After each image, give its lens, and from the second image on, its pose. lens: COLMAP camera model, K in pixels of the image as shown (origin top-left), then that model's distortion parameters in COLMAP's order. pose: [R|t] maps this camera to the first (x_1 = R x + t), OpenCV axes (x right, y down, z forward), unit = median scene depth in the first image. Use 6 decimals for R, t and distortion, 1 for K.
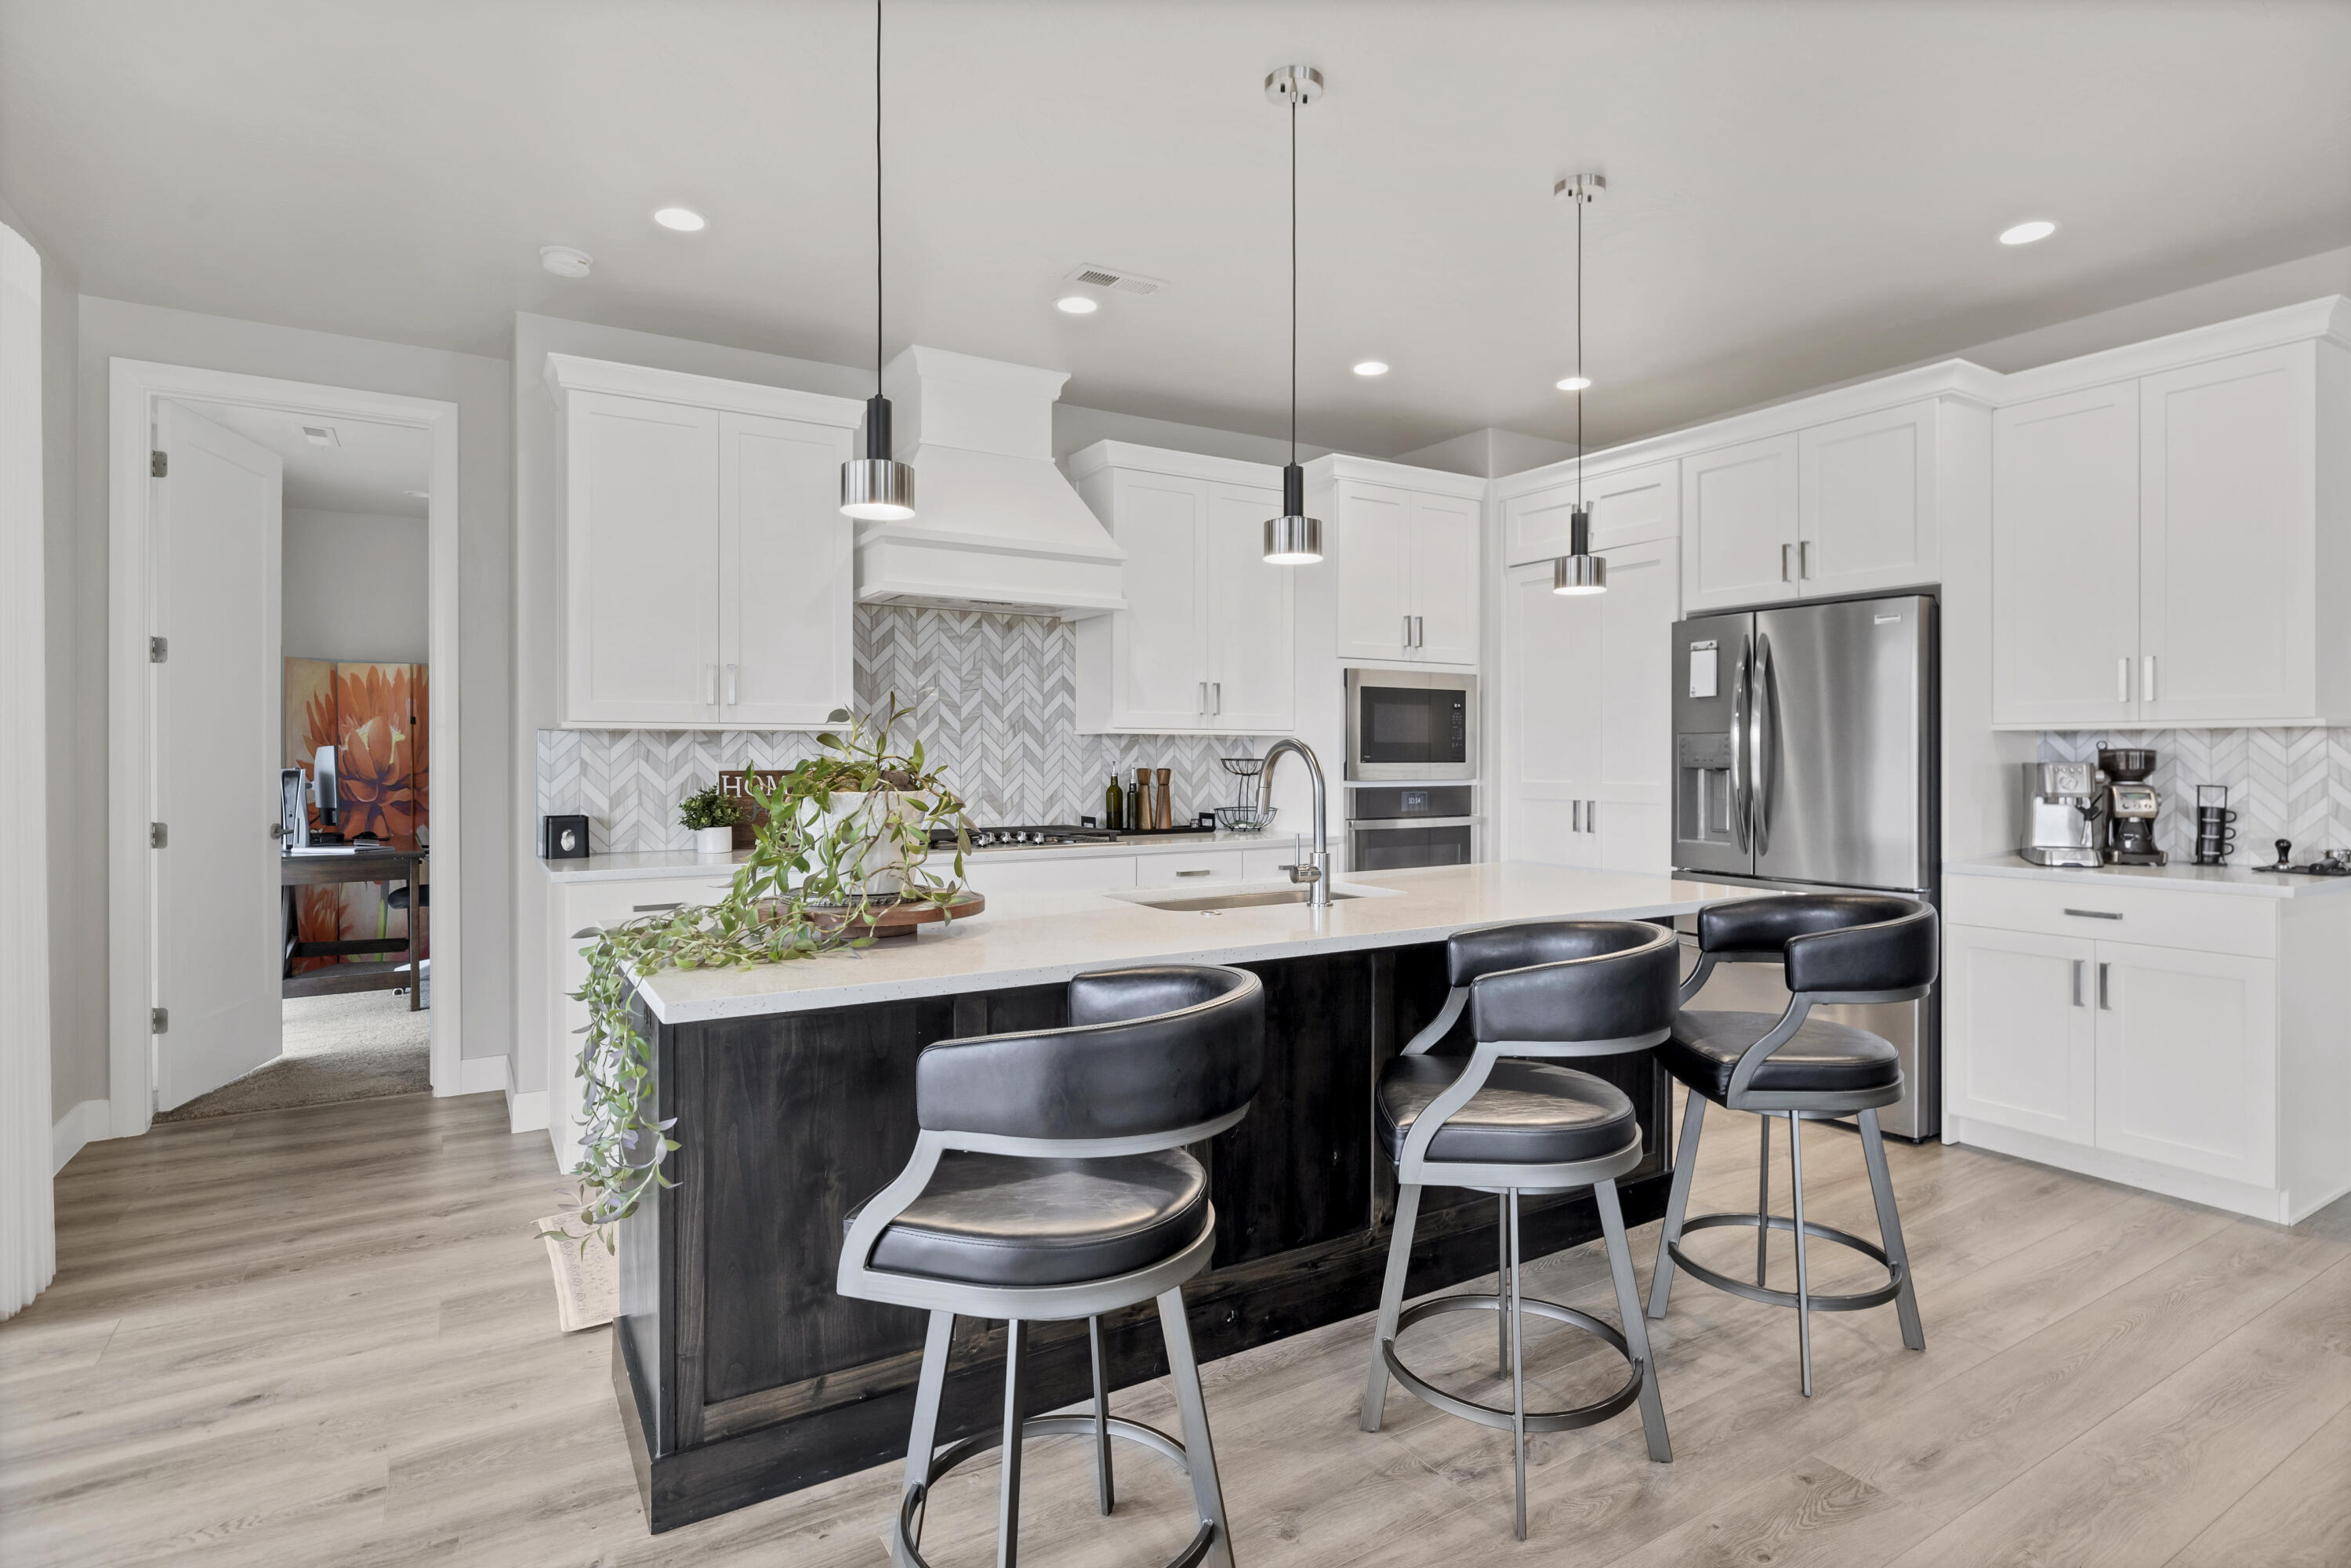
lens RADIAL K [[1188.7, 0, 1166.4], [0, 1188.7, 756.5], [0, 0, 1]] dist [-0.008934, -0.000251]
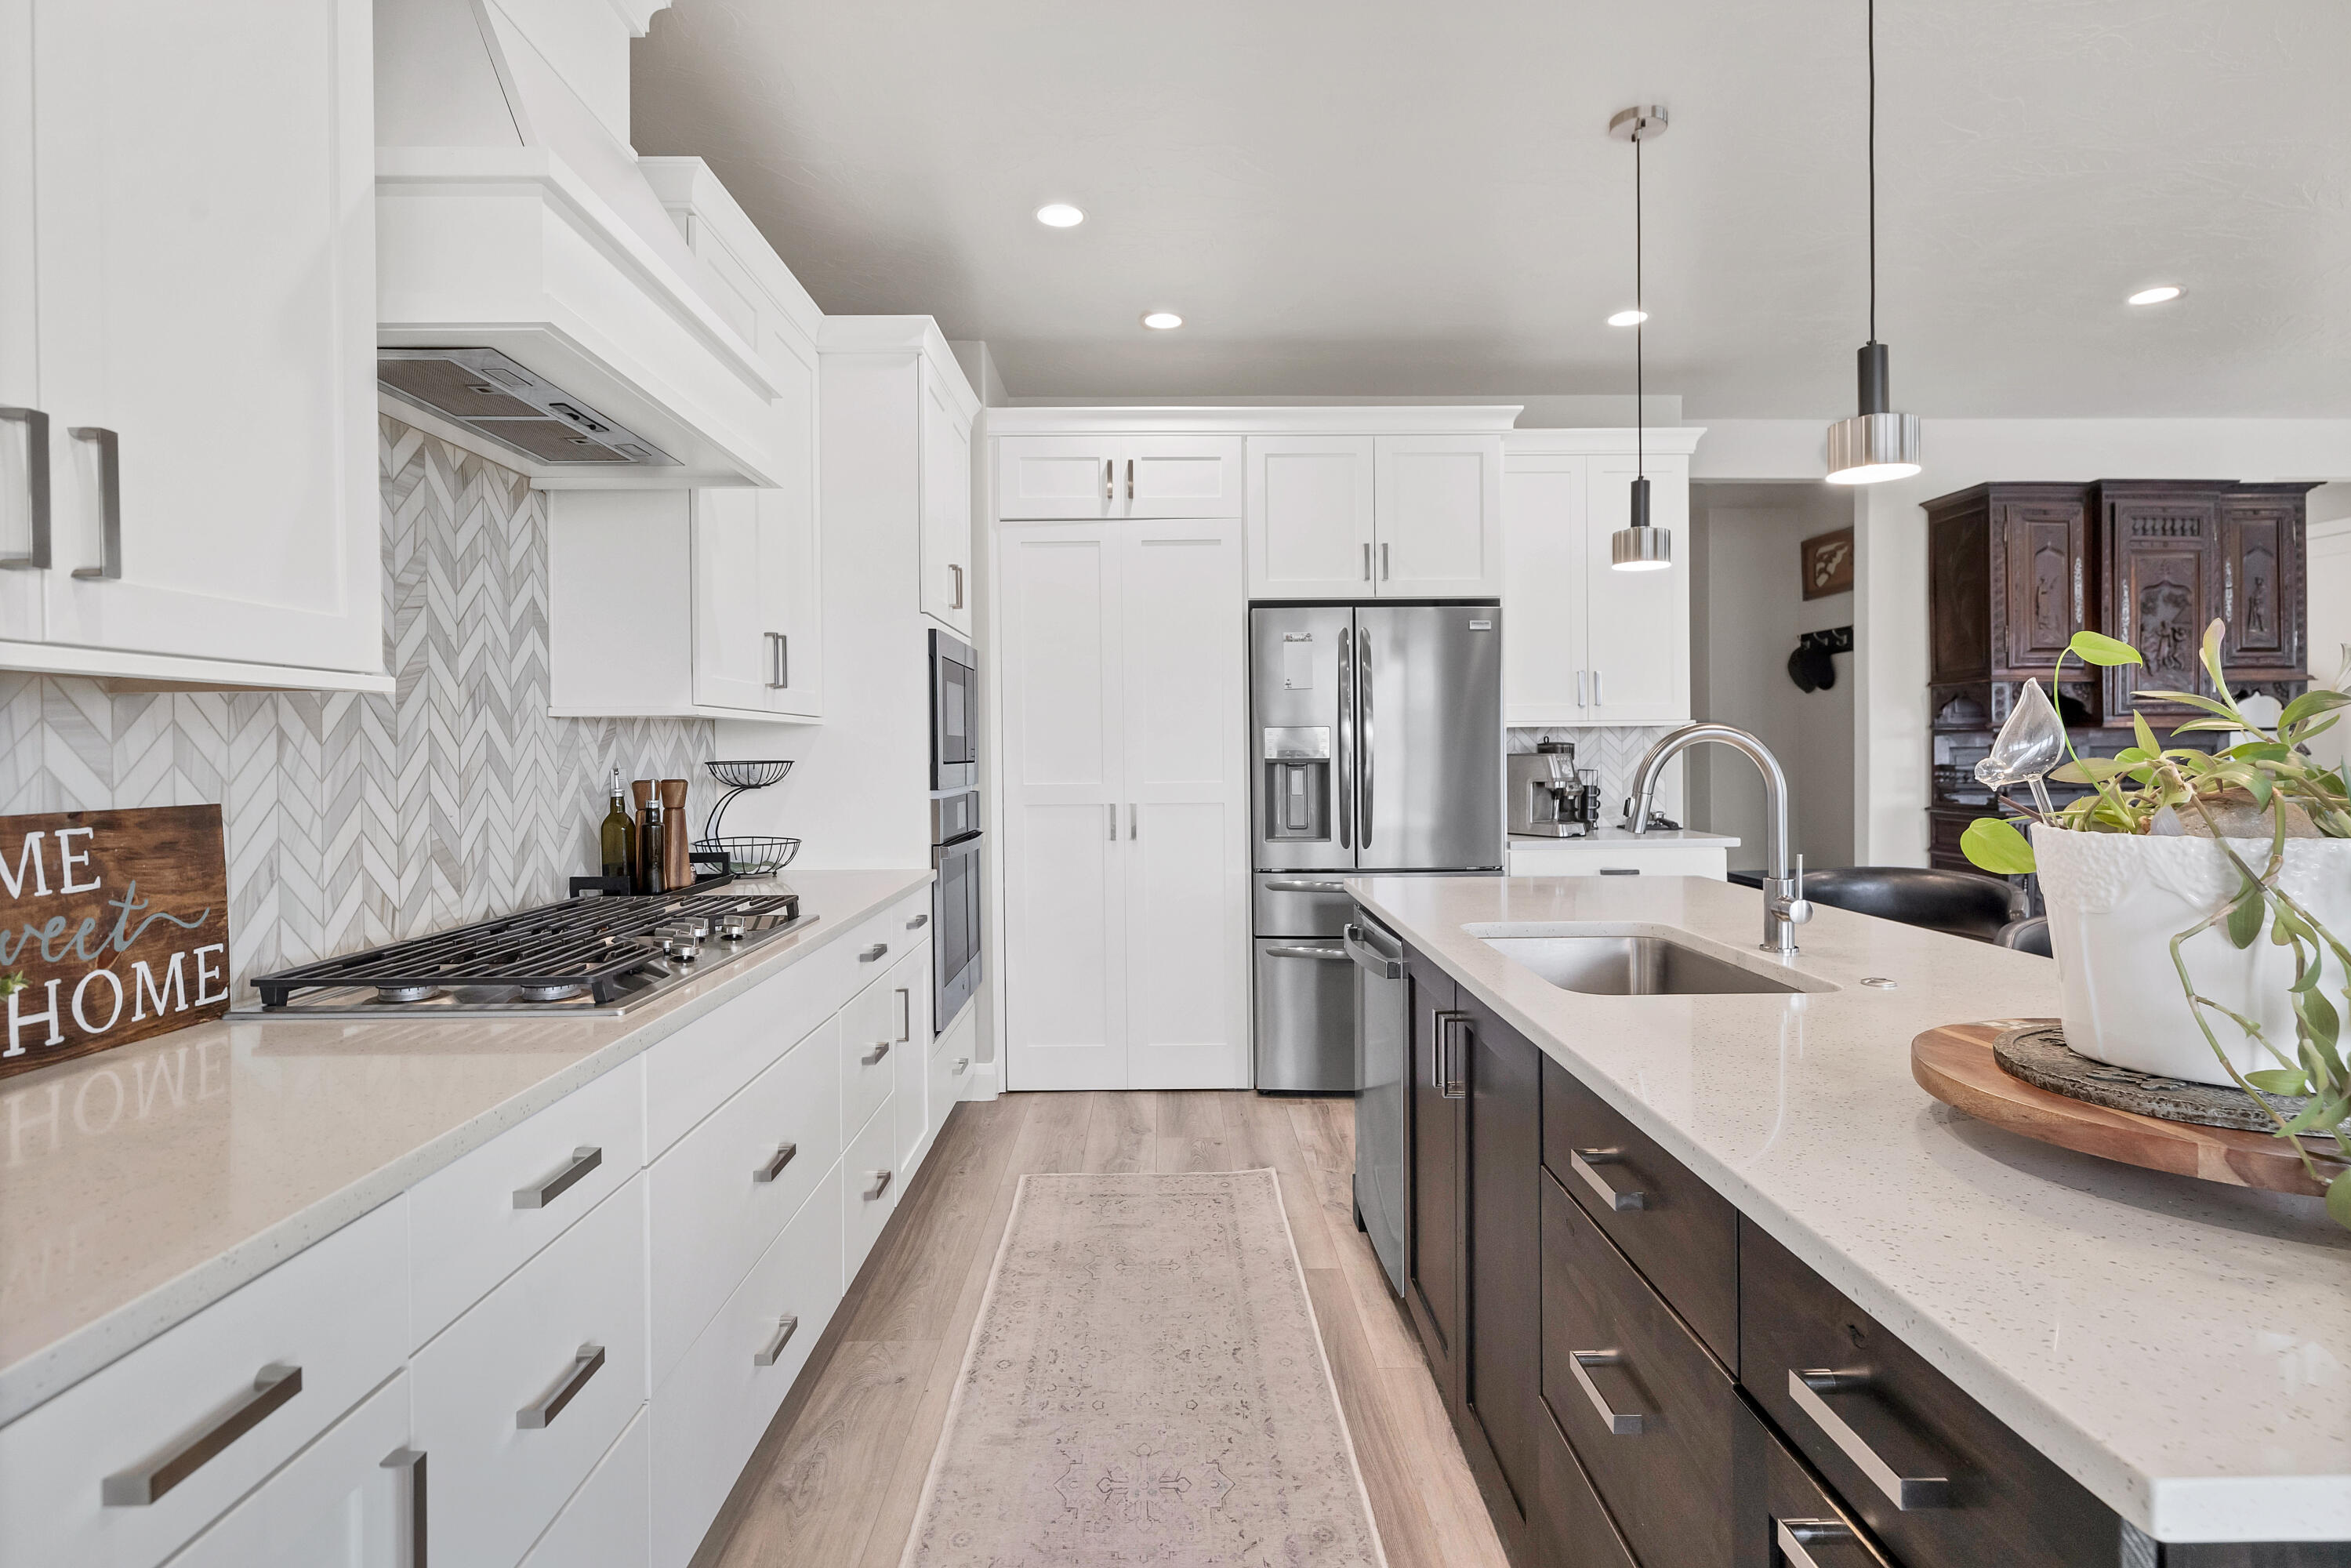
lens RADIAL K [[1188.7, 0, 1166.4], [0, 1188.7, 756.5], [0, 0, 1]] dist [-0.008934, -0.000251]
pose [[0.509450, -0.009998, 0.860442, -0.386470], [0.009641, 0.999936, 0.005911, -0.002005], [-0.860446, 0.005284, 0.509514, 0.535647]]
